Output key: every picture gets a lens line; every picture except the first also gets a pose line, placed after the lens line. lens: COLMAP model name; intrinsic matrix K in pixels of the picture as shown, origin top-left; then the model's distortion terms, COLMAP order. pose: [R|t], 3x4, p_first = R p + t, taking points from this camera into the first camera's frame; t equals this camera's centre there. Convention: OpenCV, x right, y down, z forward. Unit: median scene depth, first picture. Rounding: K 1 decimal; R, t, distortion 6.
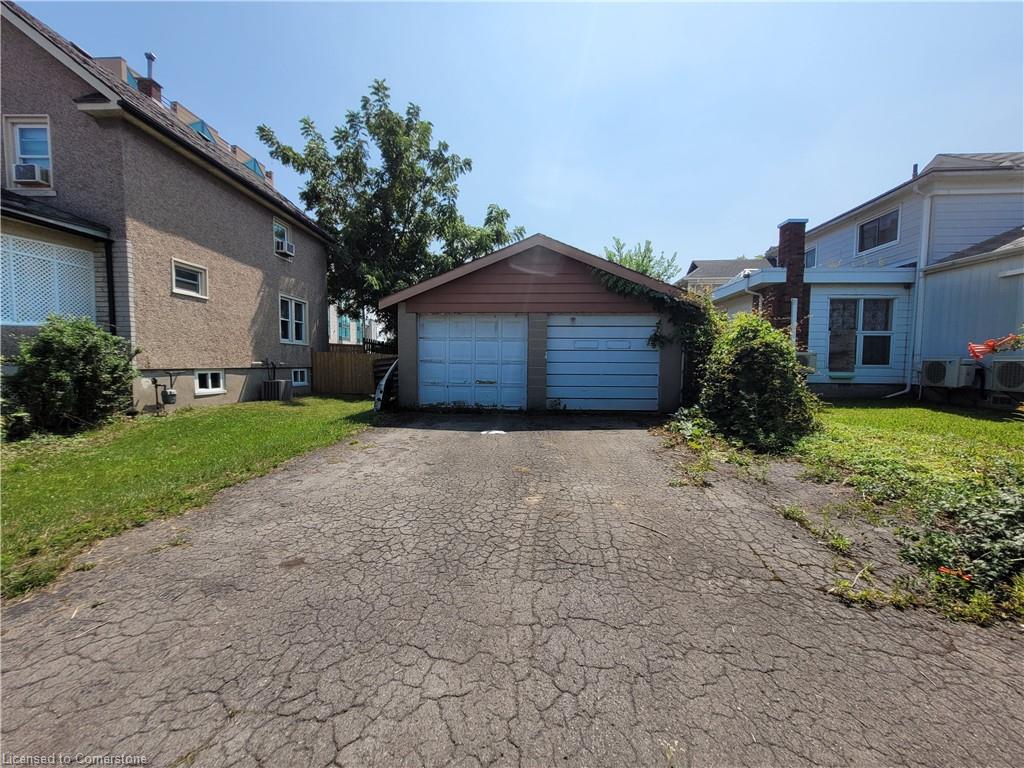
lens RADIAL K [[399.3, 0, 505.8], [0, 399.3, 382.0], [0, 0, 1]] dist [0.001948, -0.000758]
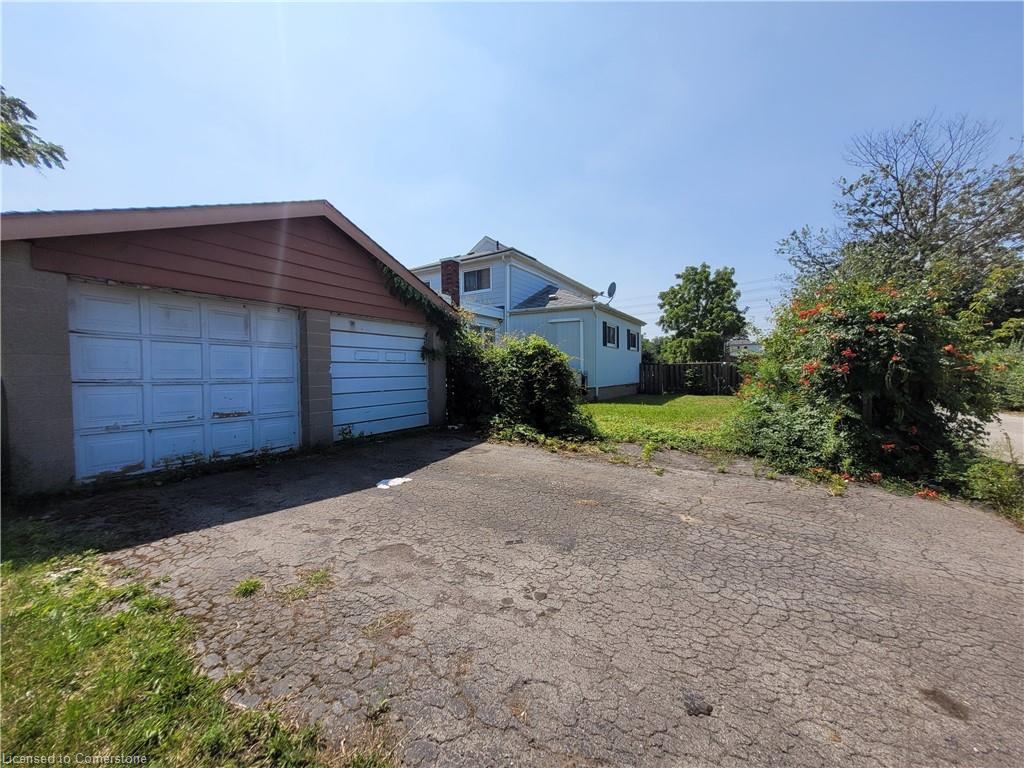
lens RADIAL K [[399.3, 0, 505.7], [0, 399.3, 386.3], [0, 0, 1]] dist [0.001948, -0.000758]
pose [[0.461999, -0.044028, 0.885787, -0.397732], [0.056713, 0.998189, 0.020035, -0.030930], [-0.885065, 0.040979, 0.463659, 0.369446]]
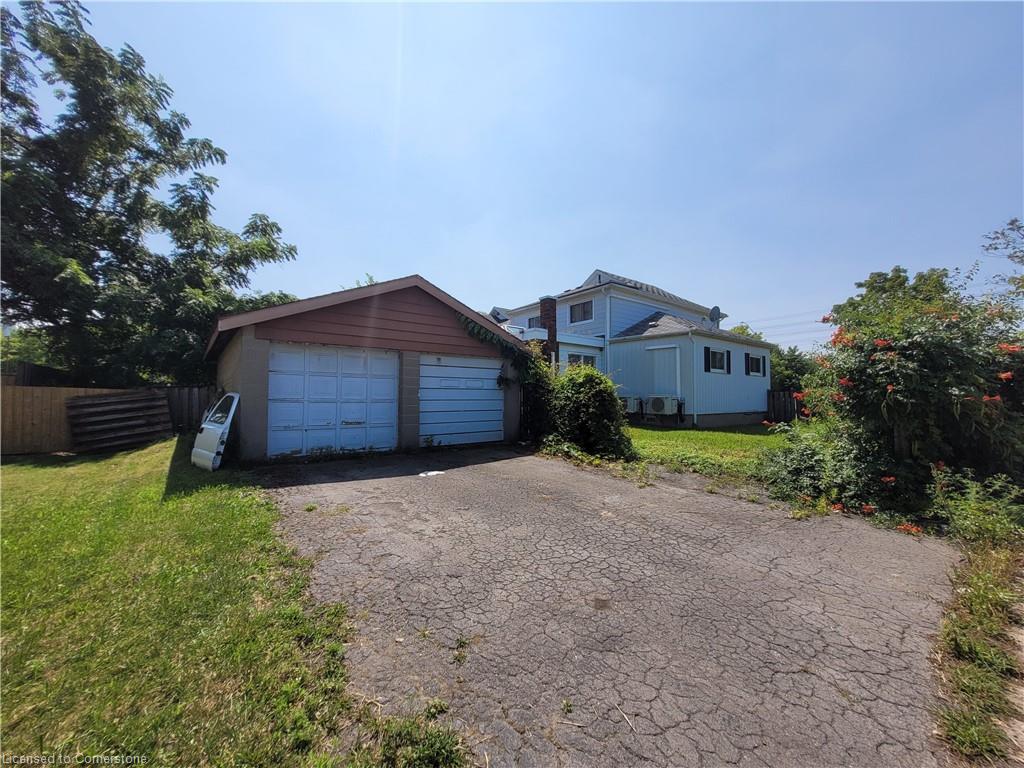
lens RADIAL K [[399.3, 0, 504.9], [0, 399.3, 385.2], [0, 0, 1]] dist [0.001948, -0.000758]
pose [[0.750176, 0.014817, 0.661072, -0.398894], [0.035574, 0.997397, -0.062723, -0.015946], [-0.660280, 0.070570, 0.747696, 0.098959]]
